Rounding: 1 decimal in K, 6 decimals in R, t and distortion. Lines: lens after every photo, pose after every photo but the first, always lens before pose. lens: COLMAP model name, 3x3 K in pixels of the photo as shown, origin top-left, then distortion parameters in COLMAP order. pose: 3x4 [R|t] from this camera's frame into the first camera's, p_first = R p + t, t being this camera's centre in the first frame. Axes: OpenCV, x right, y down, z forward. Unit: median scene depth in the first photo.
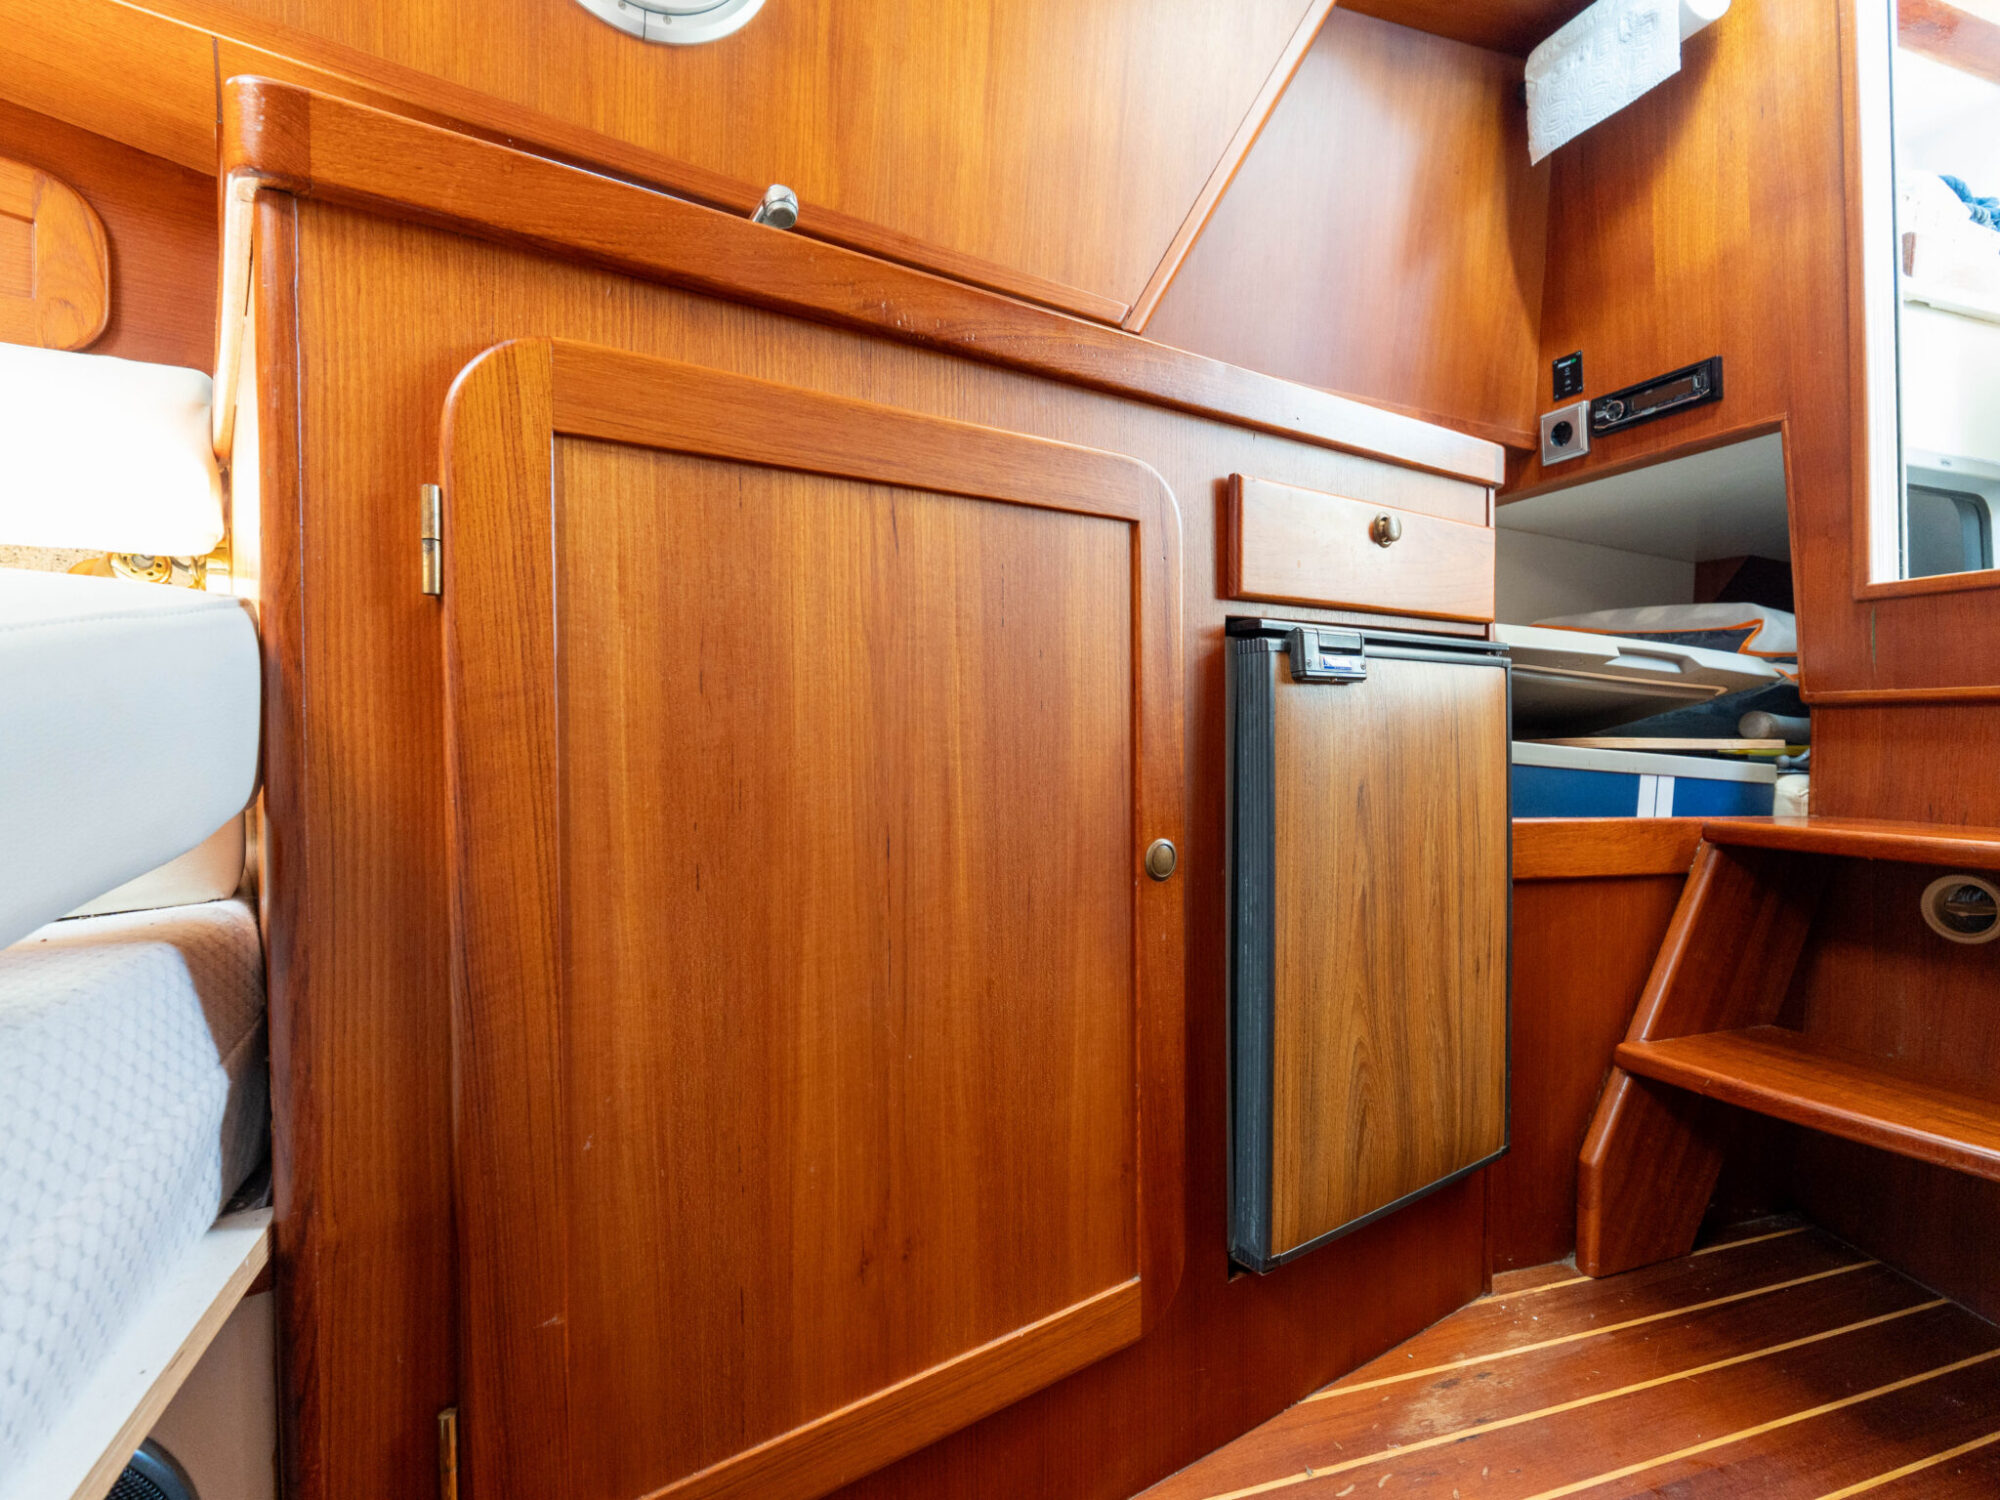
lens RADIAL K [[944.1, 0, 996.8], [0, 944.1, 746.7], [0, 0, 1]] dist [-0.006850, -0.000419]
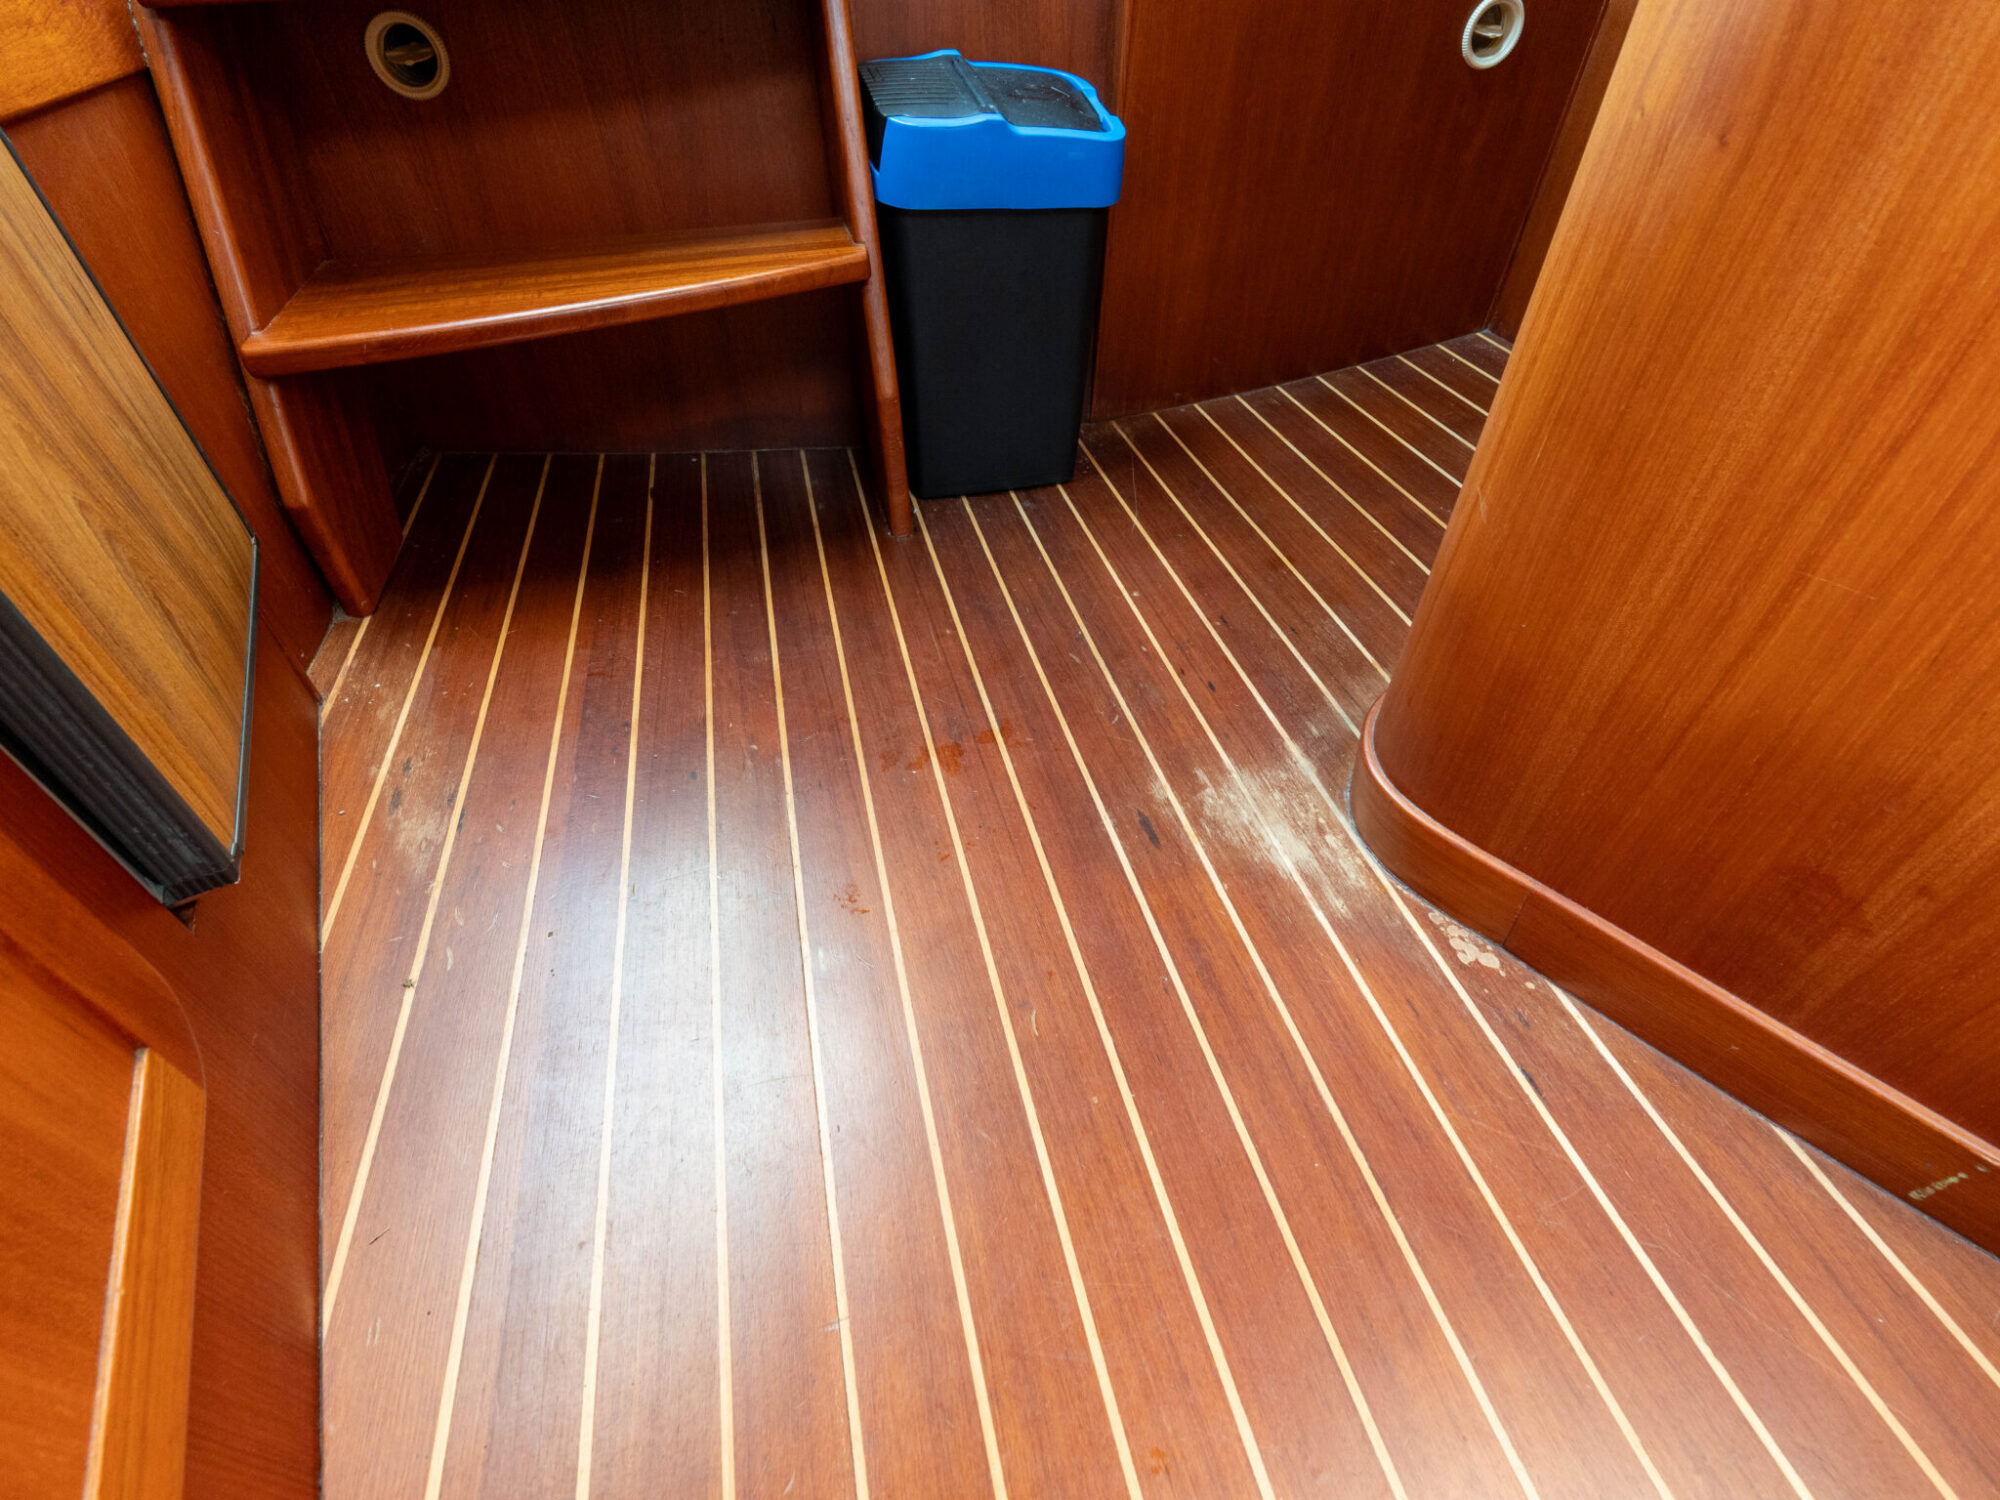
lens RADIAL K [[964.3, 0, 994.7], [0, 964.3, 747.7], [0, 0, 1]] dist [-0.004385, -0.000203]
pose [[0.113434, -0.692788, 0.712164, -0.067265], [0.028697, 0.718776, 0.694649, 0.026047], [-0.993131, -0.058360, 0.101414, 0.339280]]
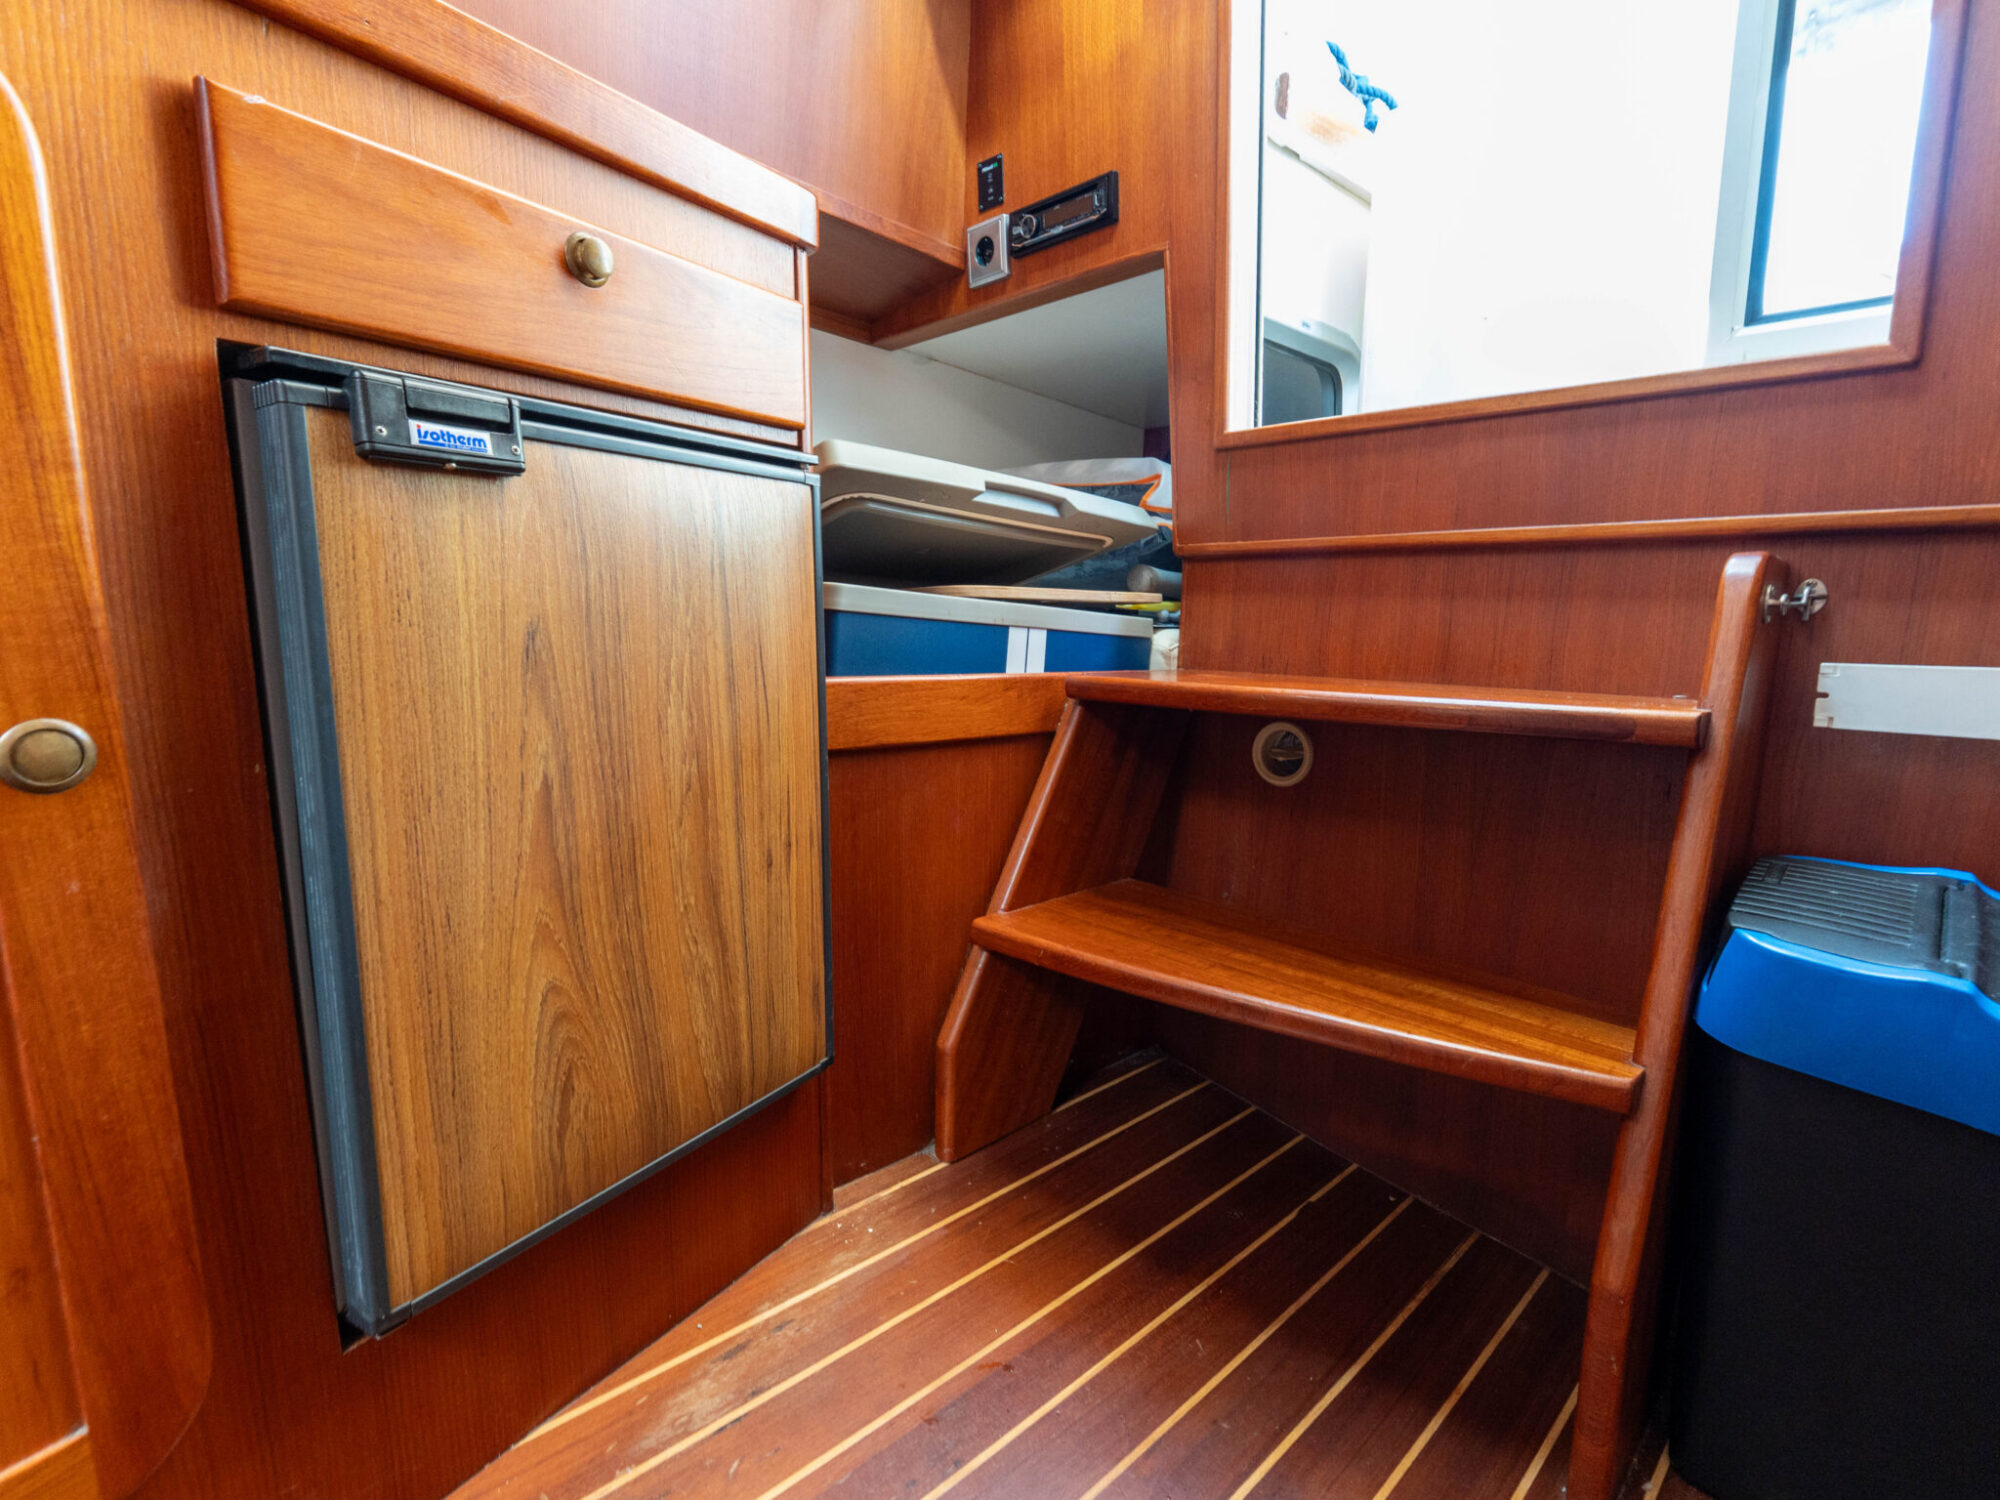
lens RADIAL K [[941.7, 0, 1004.0], [0, 941.7, 749.7], [0, 0, 1]] dist [-0.007008, -0.000880]
pose [[0.912024, -0.053551, 0.406626, 0.378905], [-0.001777, 0.990914, 0.134486, 0.031614], [-0.410133, -0.123377, 0.903642, 0.204918]]
